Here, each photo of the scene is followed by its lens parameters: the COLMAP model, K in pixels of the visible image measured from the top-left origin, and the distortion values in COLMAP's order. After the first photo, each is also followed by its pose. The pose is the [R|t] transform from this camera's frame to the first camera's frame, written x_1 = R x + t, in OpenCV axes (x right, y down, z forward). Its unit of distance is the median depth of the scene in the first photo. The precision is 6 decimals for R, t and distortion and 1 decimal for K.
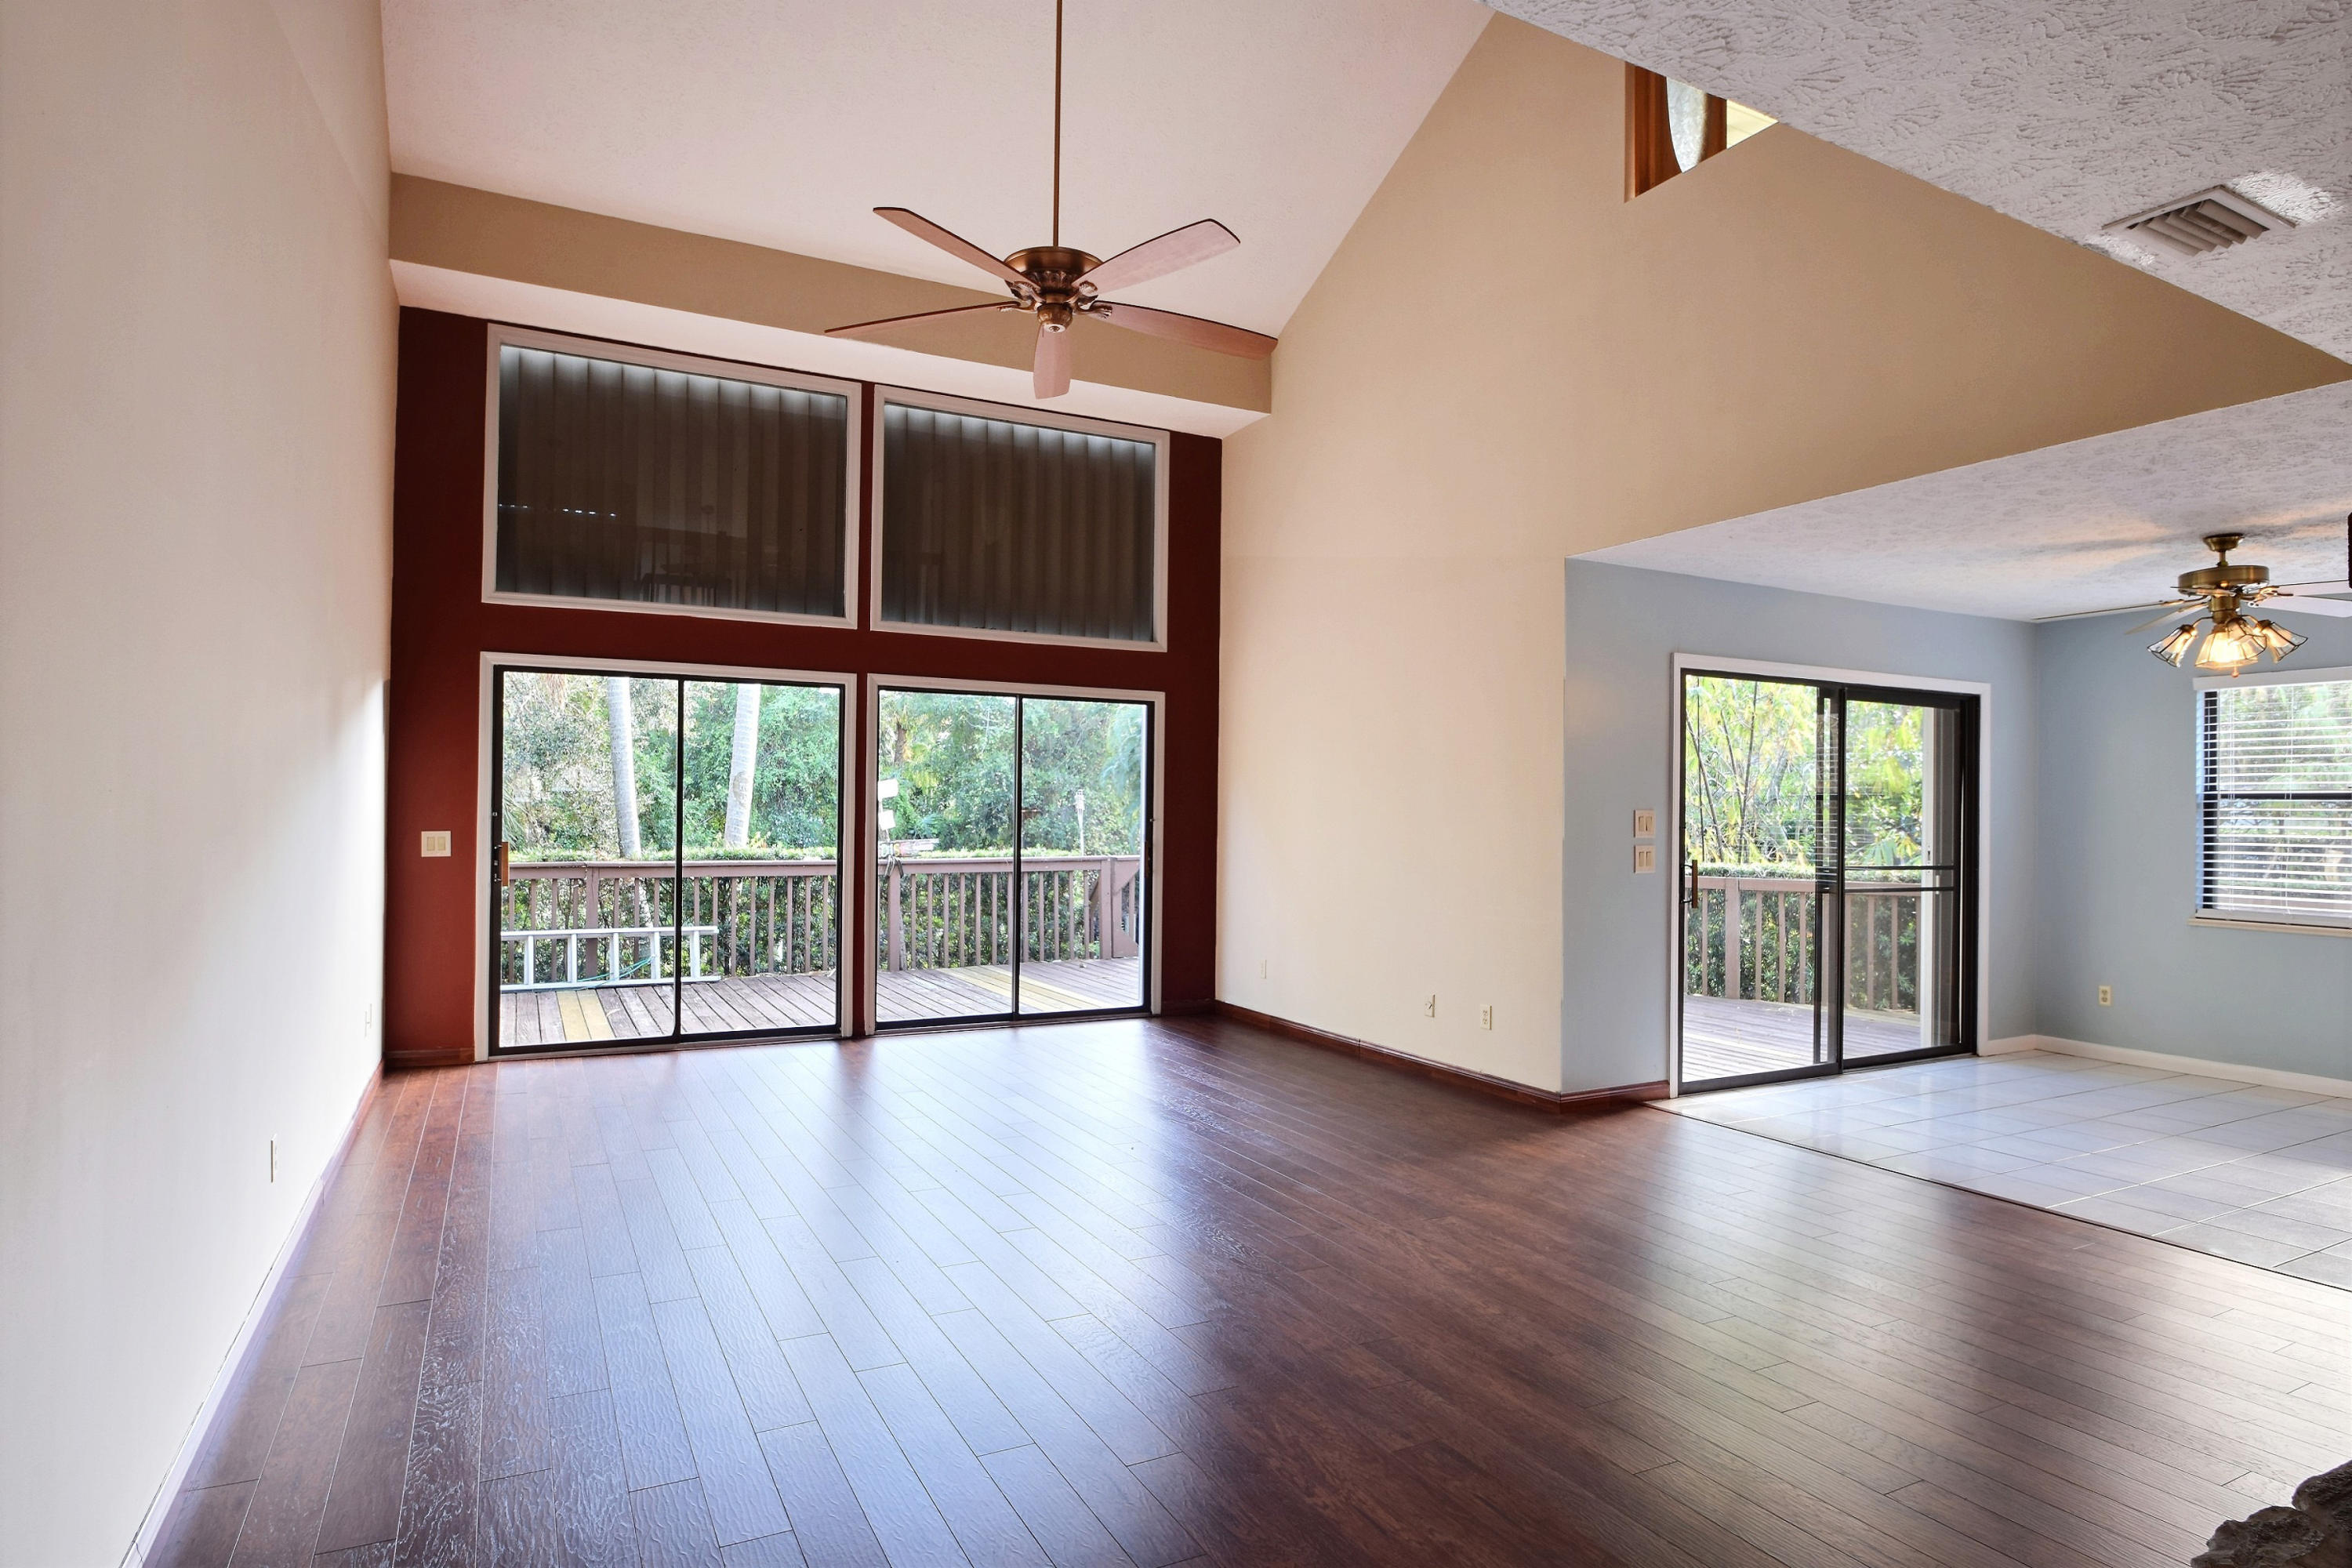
lens RADIAL K [[1231.9, 0, 1185.2], [0, 1231.9, 788.6], [0, 0, 1]] dist [-0.021734, -0.001154]
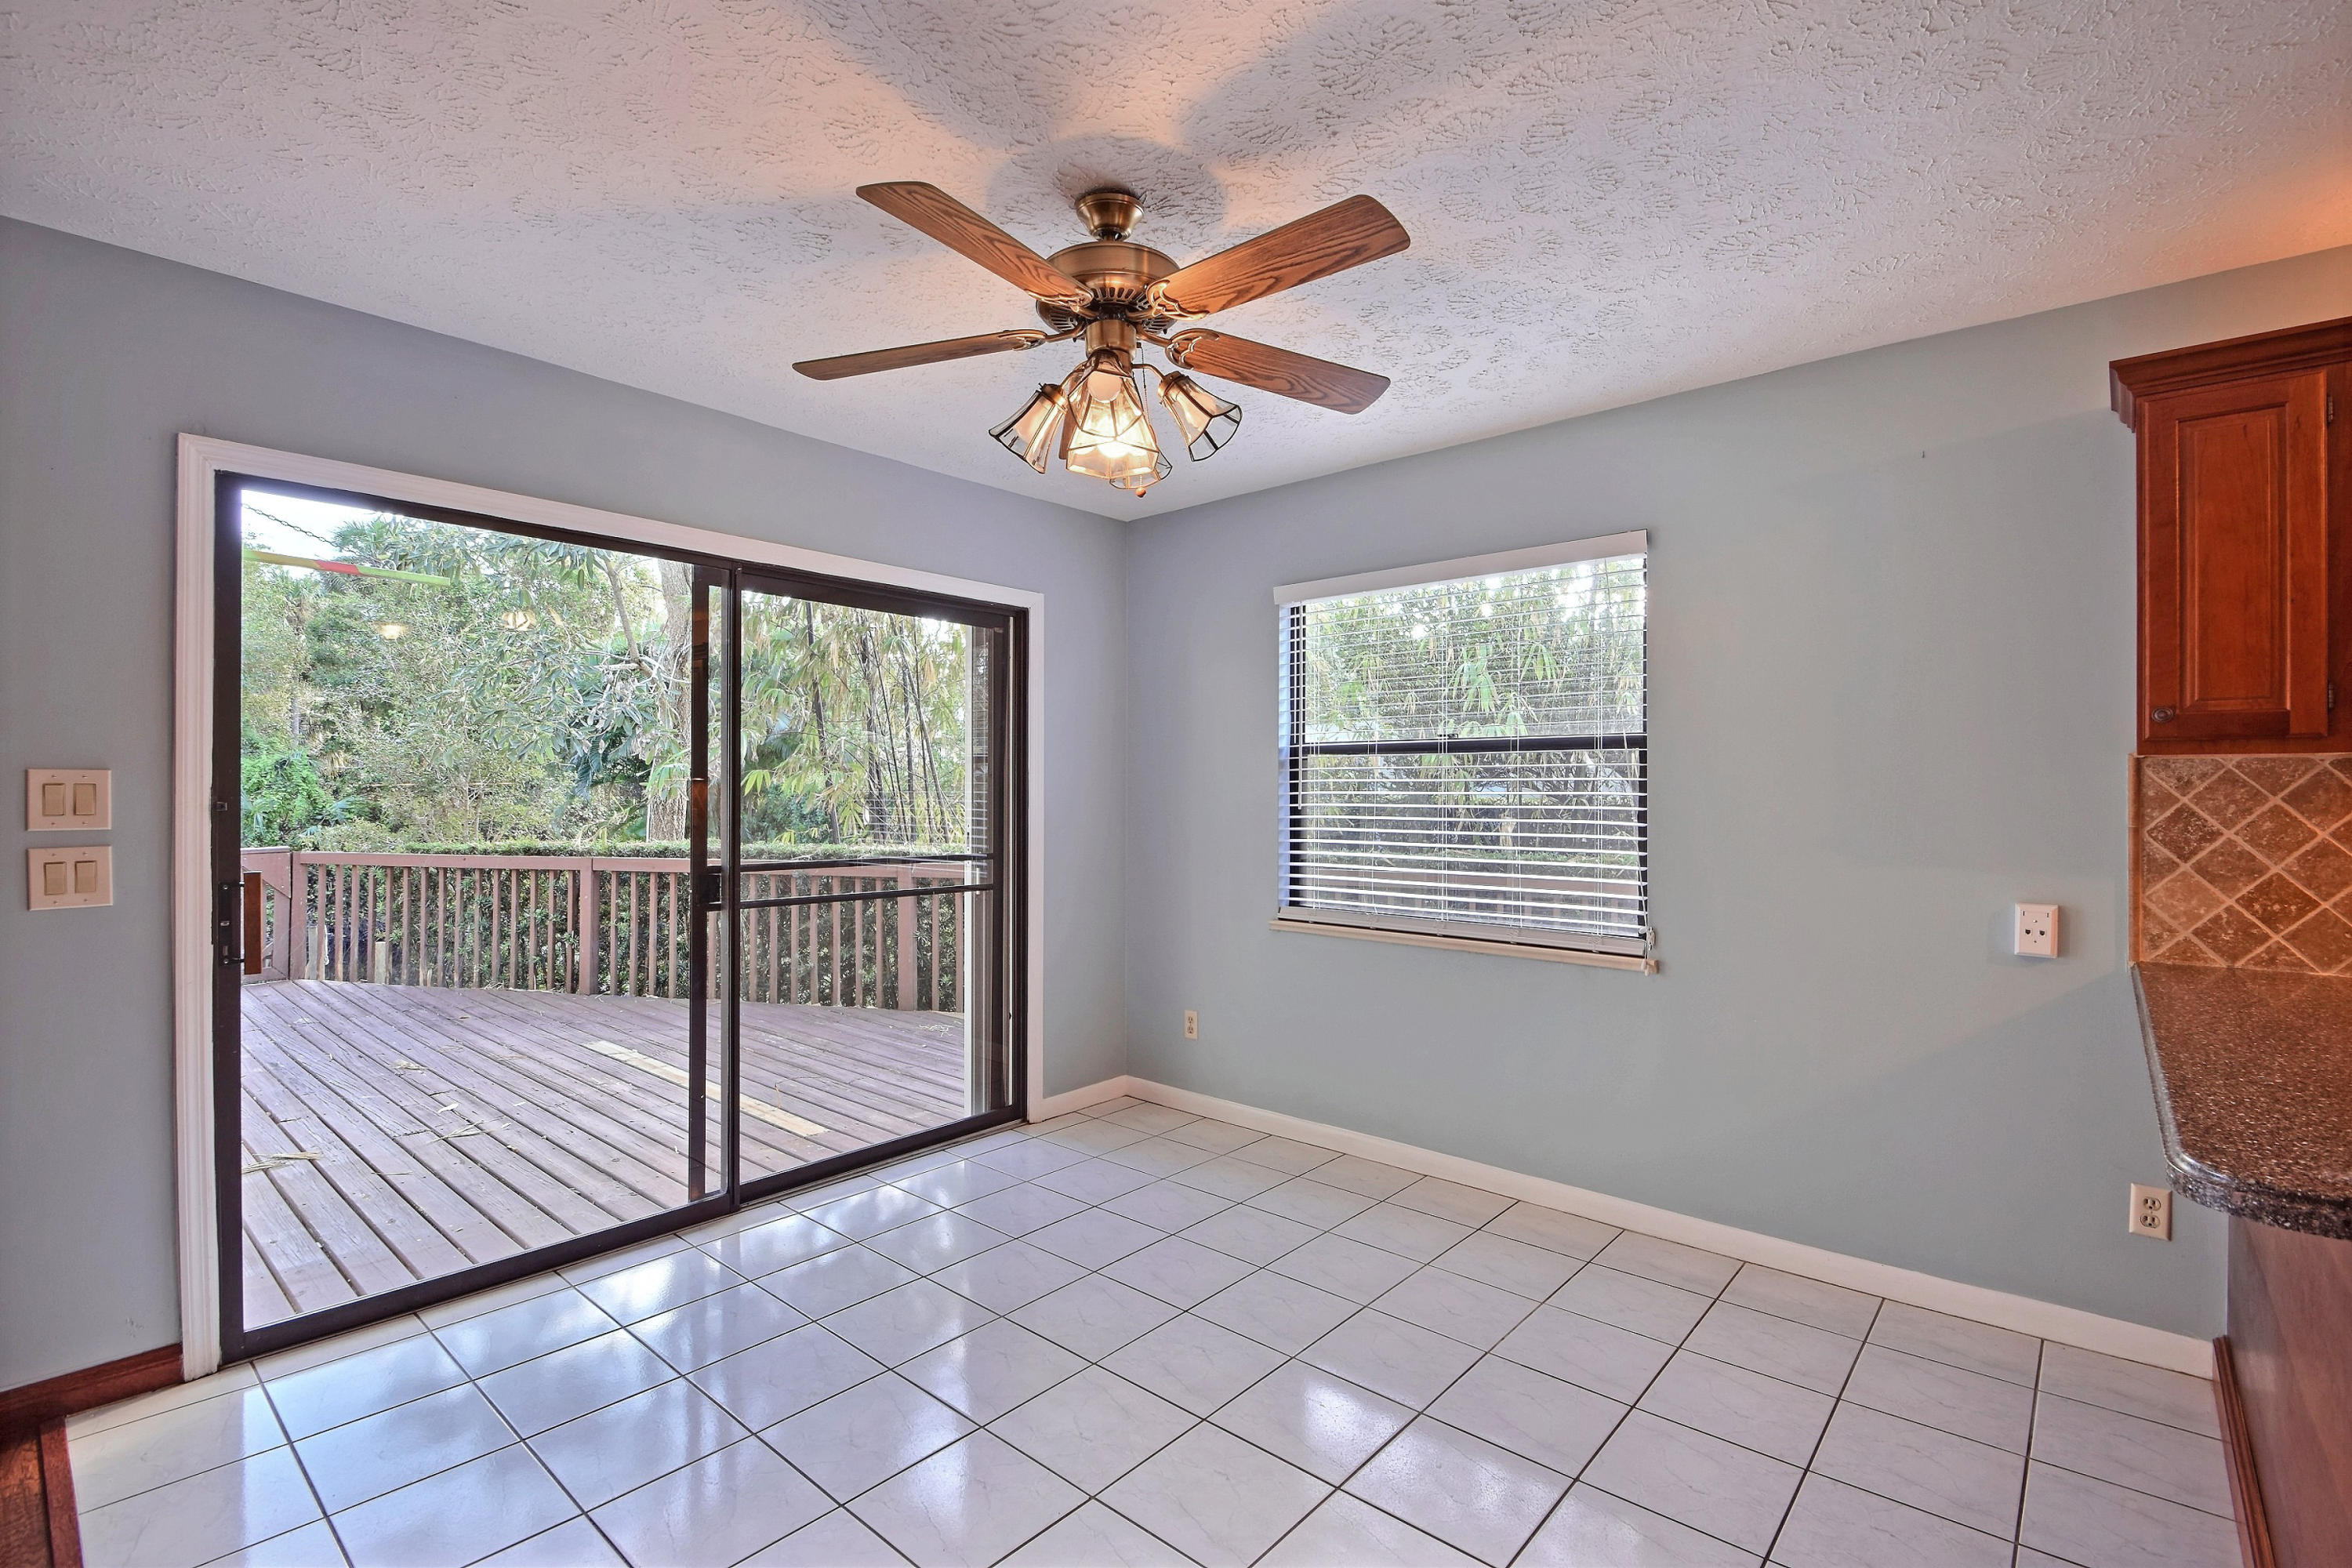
lens RADIAL K [[1044.7, 0, 1179.4], [0, 1044.7, 792.0], [0, 0, 1]] dist [0.019399, -0.016940]
pose [[0.928319, -0.009936, 0.371652, 0.508230], [0.002386, 0.999781, 0.020769, 0.016055], [-0.371777, -0.018393, 0.928140, 0.412514]]
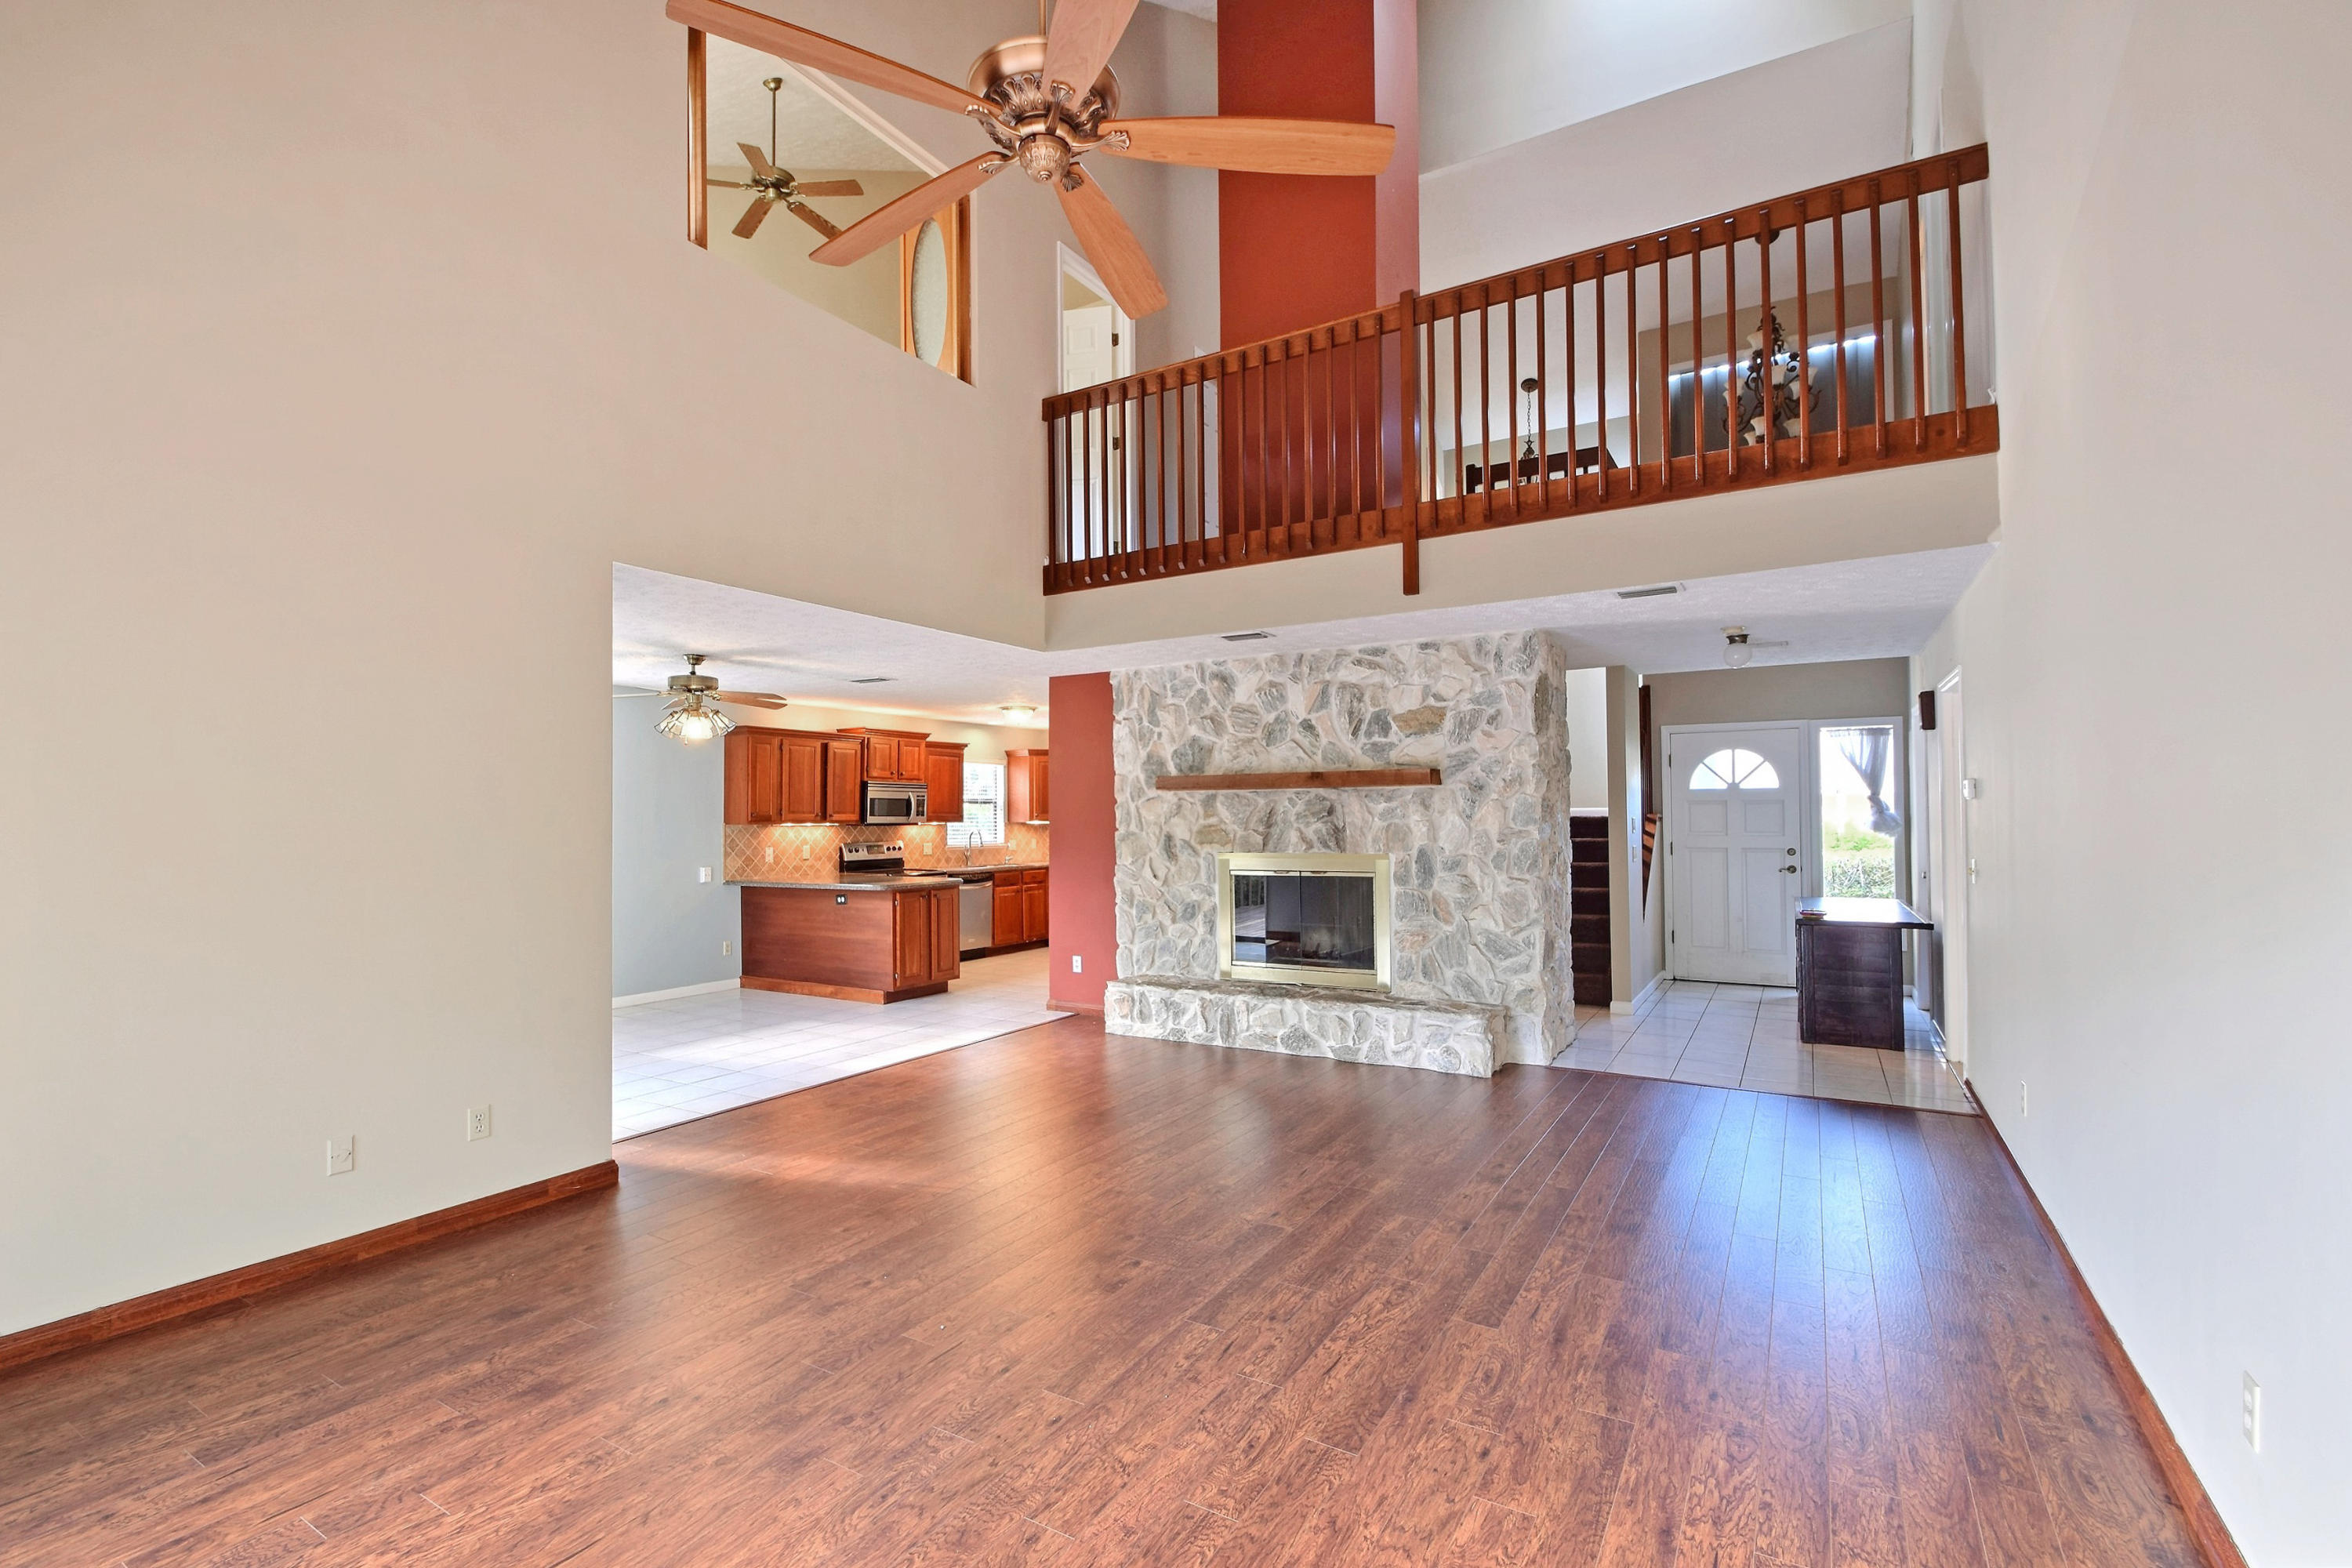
lens RADIAL K [[1044.7, 0, 1117.0], [0, 1044.7, 803.3], [0, 0, 1]] dist [0.019399, -0.016940]
pose [[-0.483770, 0.005086, 0.875181, -0.418859], [-0.012634, 0.999838, -0.012795, -0.003024], [-0.875104, -0.017247, -0.483627, 0.821502]]
